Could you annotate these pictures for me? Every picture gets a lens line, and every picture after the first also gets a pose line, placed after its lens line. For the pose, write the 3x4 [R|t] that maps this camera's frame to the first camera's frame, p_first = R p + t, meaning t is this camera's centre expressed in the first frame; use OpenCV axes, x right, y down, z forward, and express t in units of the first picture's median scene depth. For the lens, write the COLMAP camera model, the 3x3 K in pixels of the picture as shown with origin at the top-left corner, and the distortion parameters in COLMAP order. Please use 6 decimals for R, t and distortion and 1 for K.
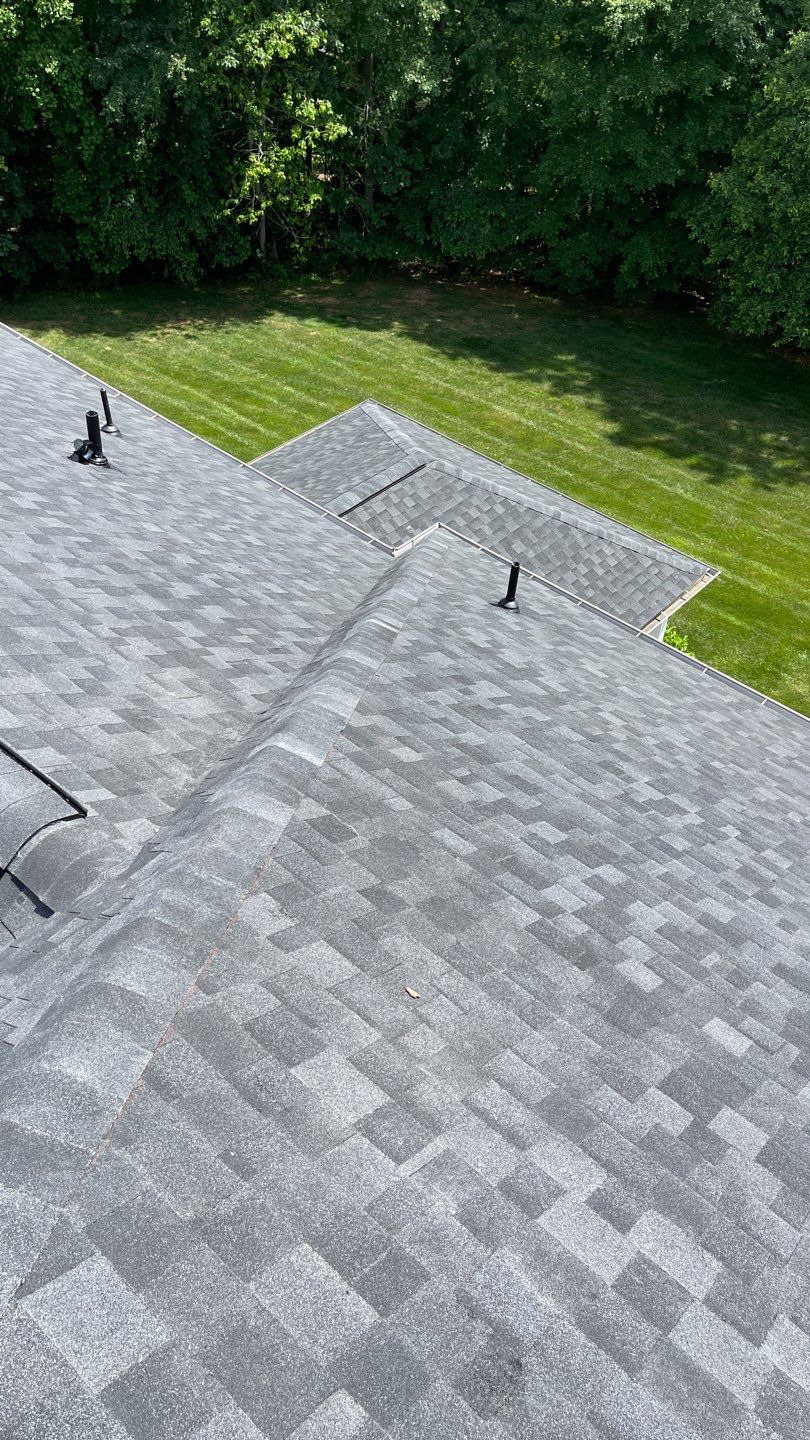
lens RADIAL K [[1095.1, 0, 407.2], [0, 1095.1, 739.8], [0, 0, 1]] dist [0.080914, -0.097796]
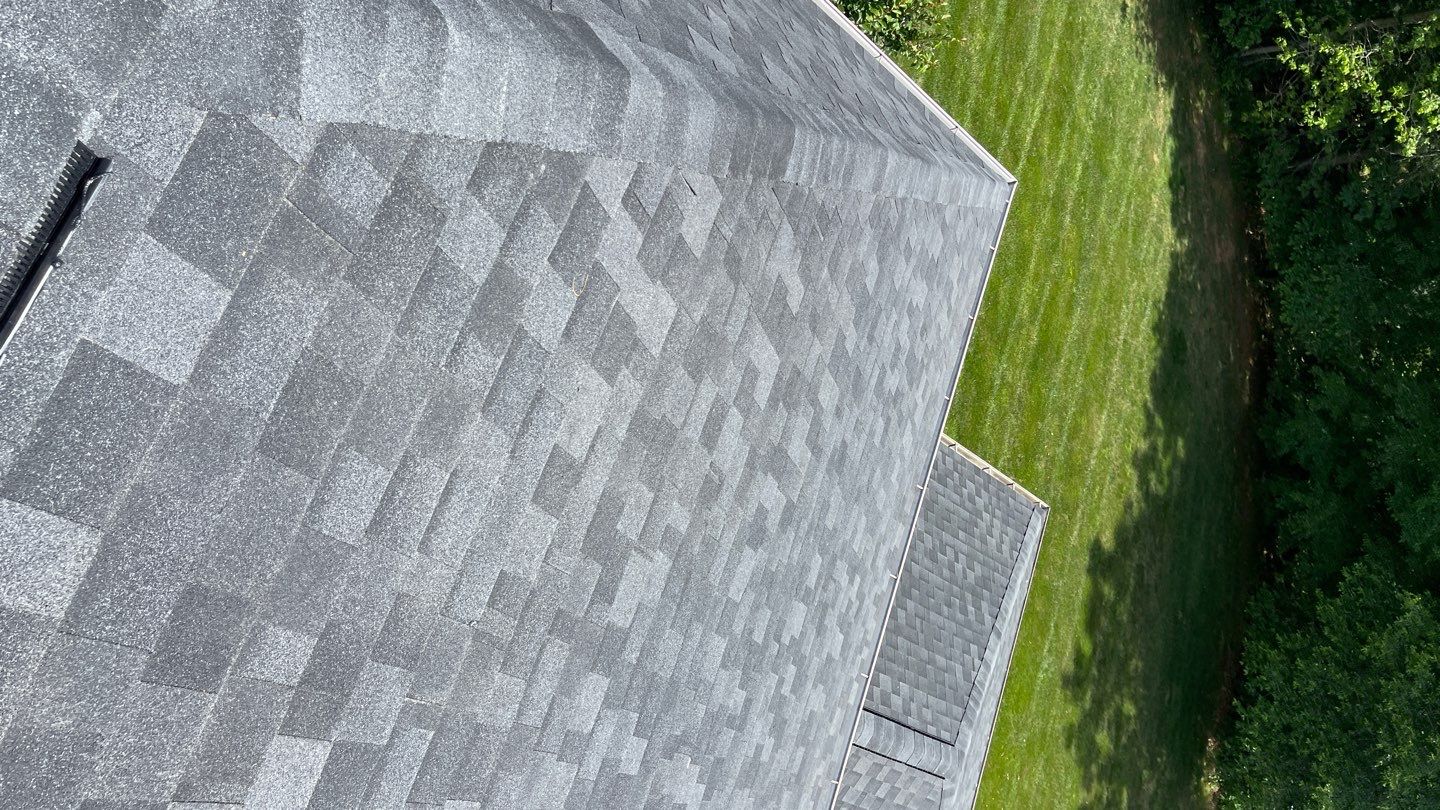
lens RADIAL K [[1095.1, 0, 711.4], [0, 1095.1, 397.9], [0, 0, 1]] dist [0.080914, -0.097796]
pose [[0.249506, 0.954229, 0.164907, -0.602168], [-0.966680, 0.235365, 0.100661, -0.387356], [0.057241, -0.184528, 0.981159, 0.583291]]
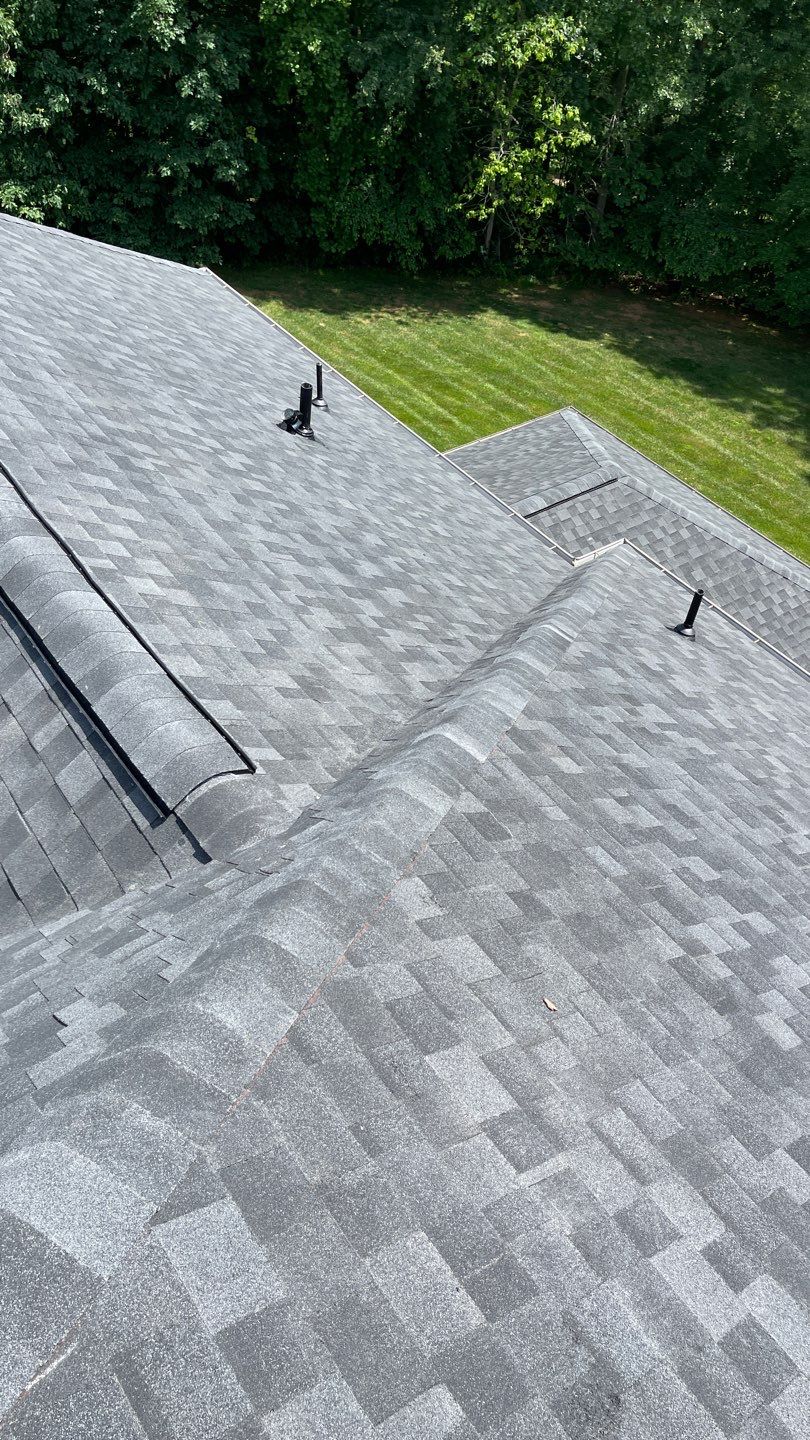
lens RADIAL K [[1095.1, 0, 428.7], [0, 1095.1, 730.0], [0, 0, 1]] dist [0.080914, -0.097796]
pose [[0.980799, 0.163889, -0.105709, -0.016505], [-0.164807, 0.986326, 0.000047, 0.001751], [0.104272, 0.017375, 0.994397, -0.001239]]
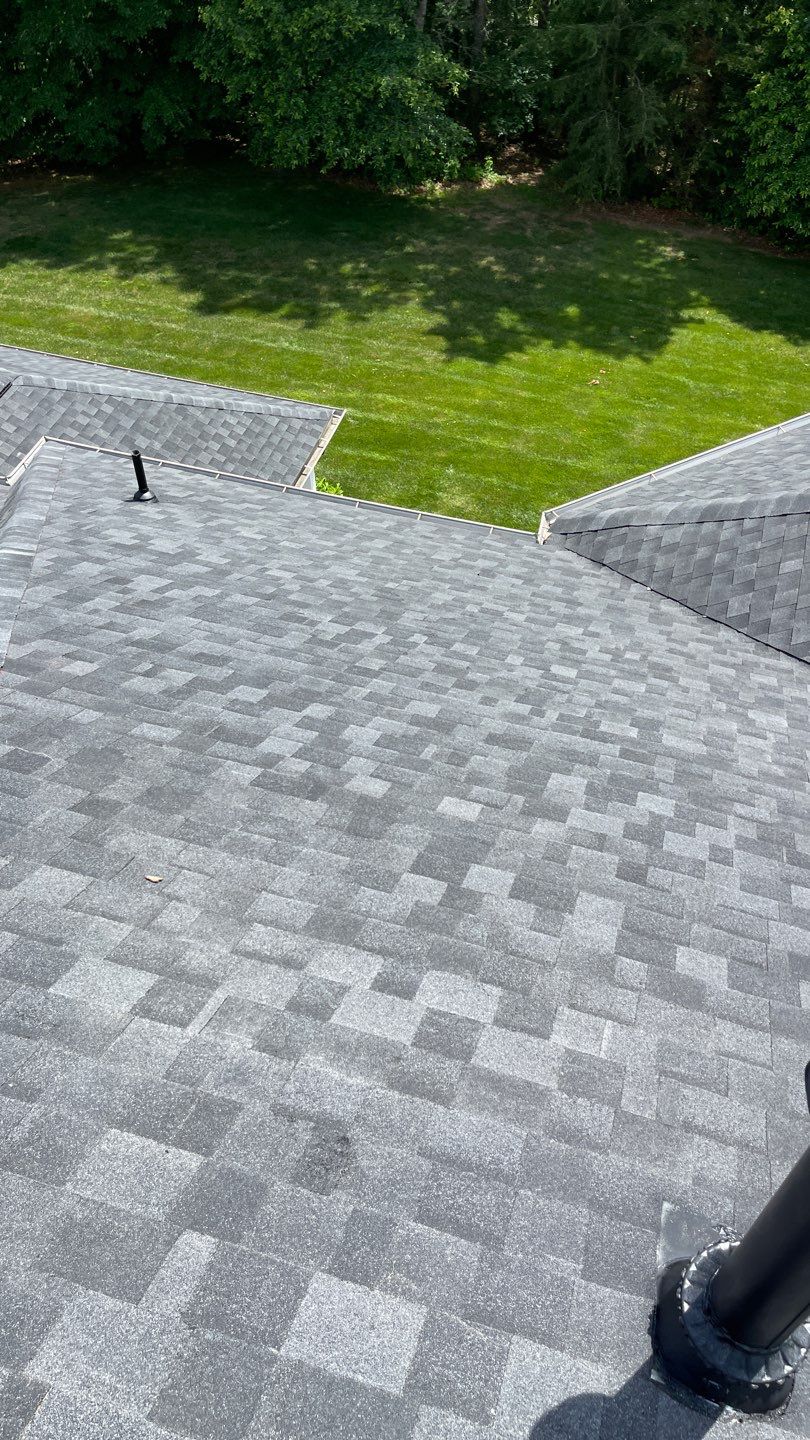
lens RADIAL K [[1095.1, 0, 417.8], [0, 1095.1, 746.1], [0, 0, 1]] dist [0.080914, -0.097796]
pose [[0.908219, -0.351026, 0.227856, 0.015986], [0.325079, 0.934640, 0.144125, 0.022918], [-0.263555, -0.056826, 0.962969, -0.005587]]
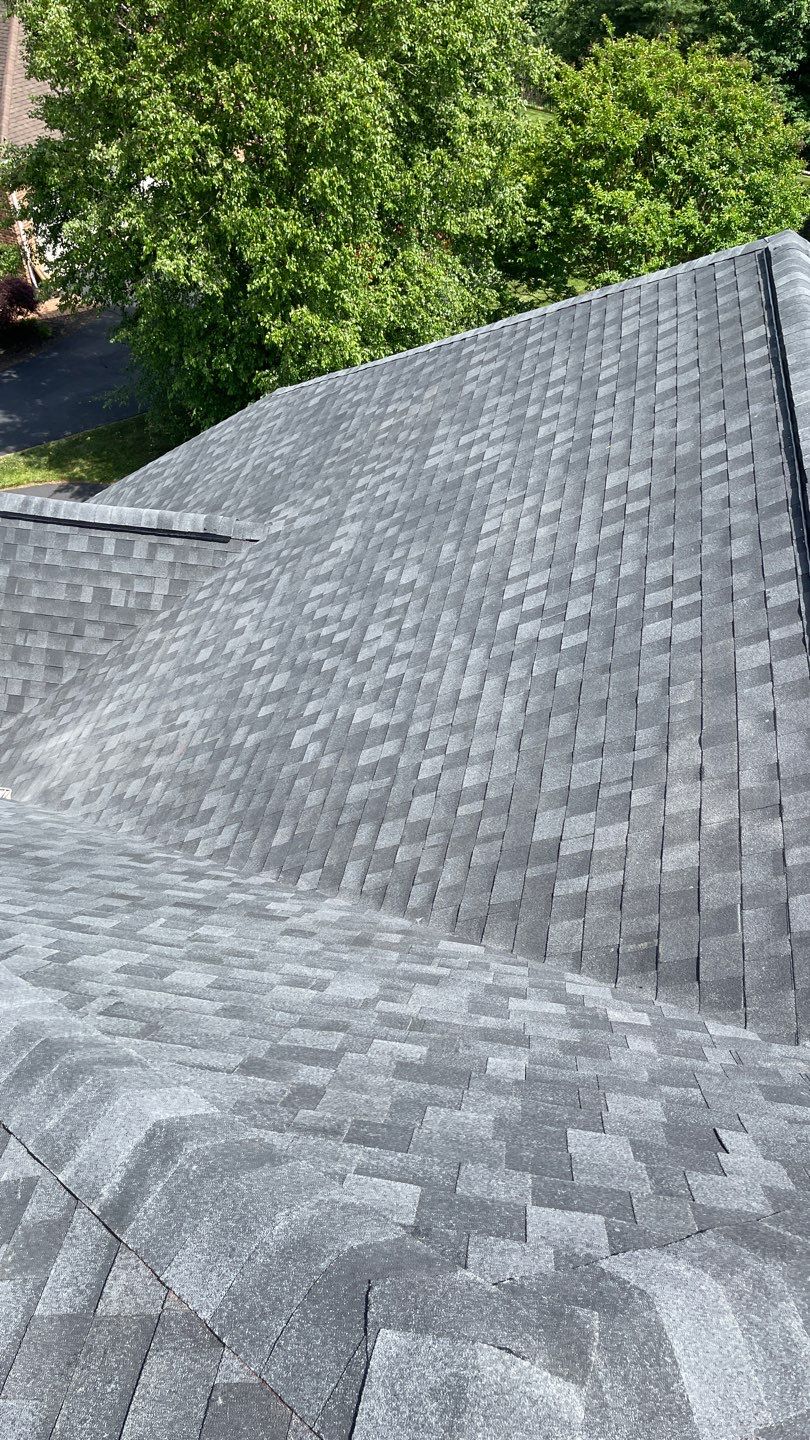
lens RADIAL K [[1095.1, 0, 438.7], [0, 1095.1, 727.0], [0, 0, 1]] dist [0.080914, -0.097796]
pose [[0.551258, 0.571530, -0.607838, -0.069173], [-0.622092, 0.767035, 0.157033, 0.014436], [0.555982, 0.291565, 0.778379, -0.020020]]
